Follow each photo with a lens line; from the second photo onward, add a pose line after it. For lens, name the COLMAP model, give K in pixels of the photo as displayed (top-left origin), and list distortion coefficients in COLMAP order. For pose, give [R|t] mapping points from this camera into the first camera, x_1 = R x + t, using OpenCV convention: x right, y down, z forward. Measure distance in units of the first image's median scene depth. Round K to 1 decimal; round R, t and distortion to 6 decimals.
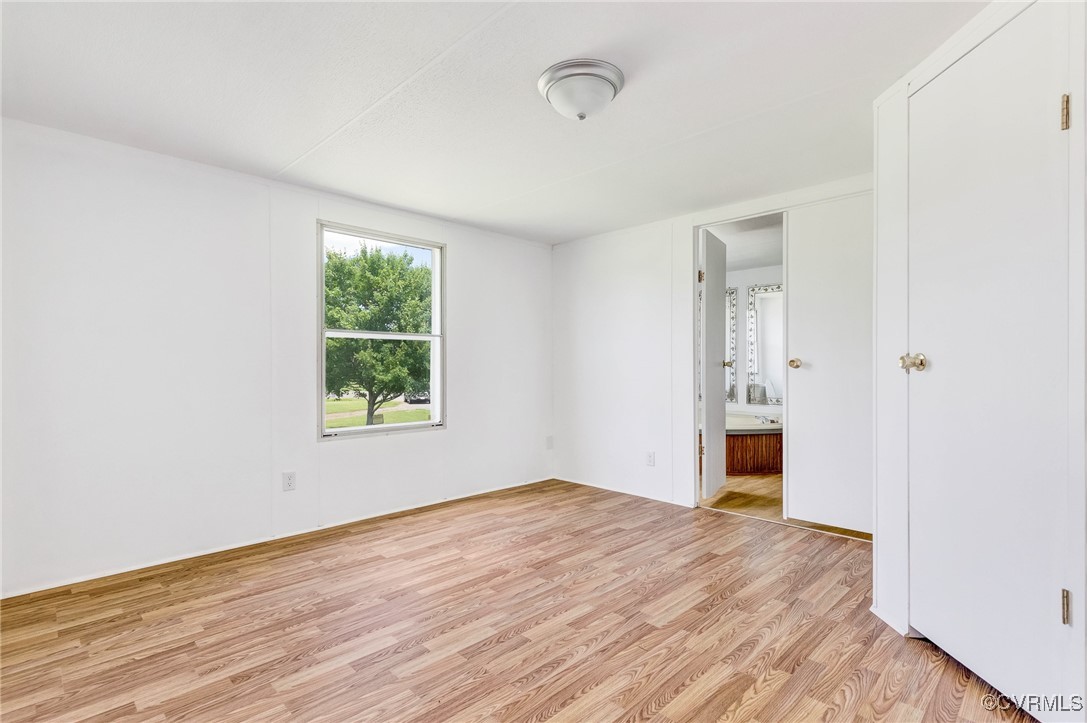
lens RADIAL K [[519.7, 0, 547.5], [0, 519.7, 367.2], [0, 0, 1]] dist [0.013090, -0.001380]
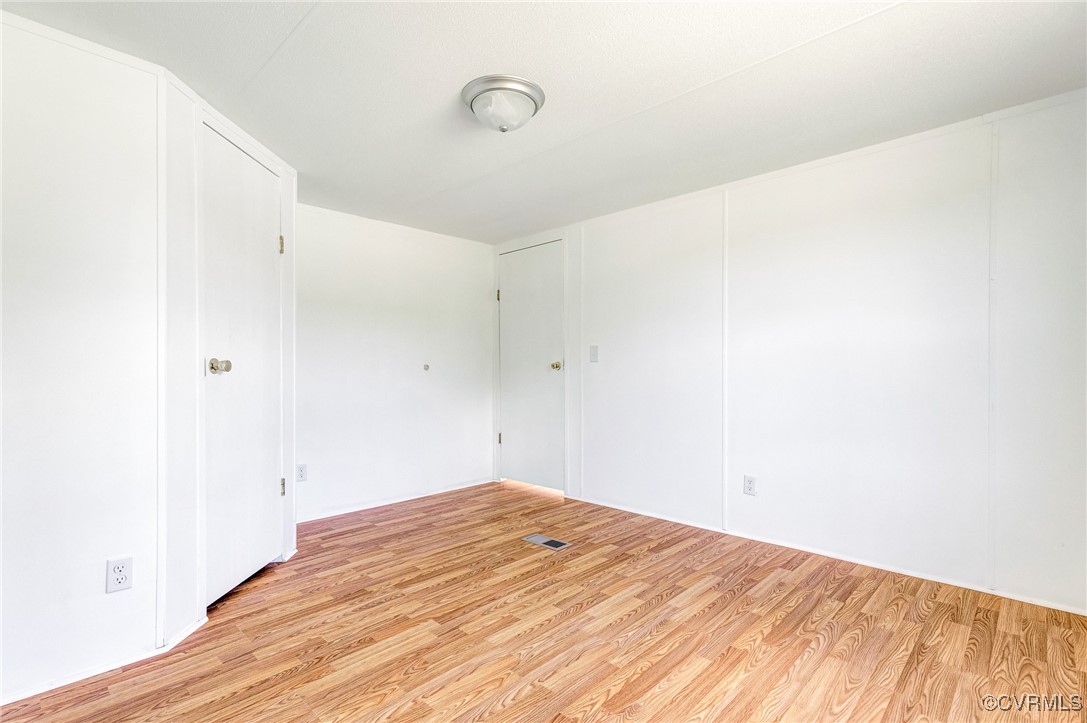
lens RADIAL K [[519.7, 0, 547.5], [0, 519.7, 367.2], [0, 0, 1]] dist [0.013090, -0.001380]
pose [[-0.999628, 0.007909, -0.026083, 0.006489], [0.007843, 0.999966, 0.002646, -0.004553], [0.026104, 0.002441, -0.999656, 2.075783]]
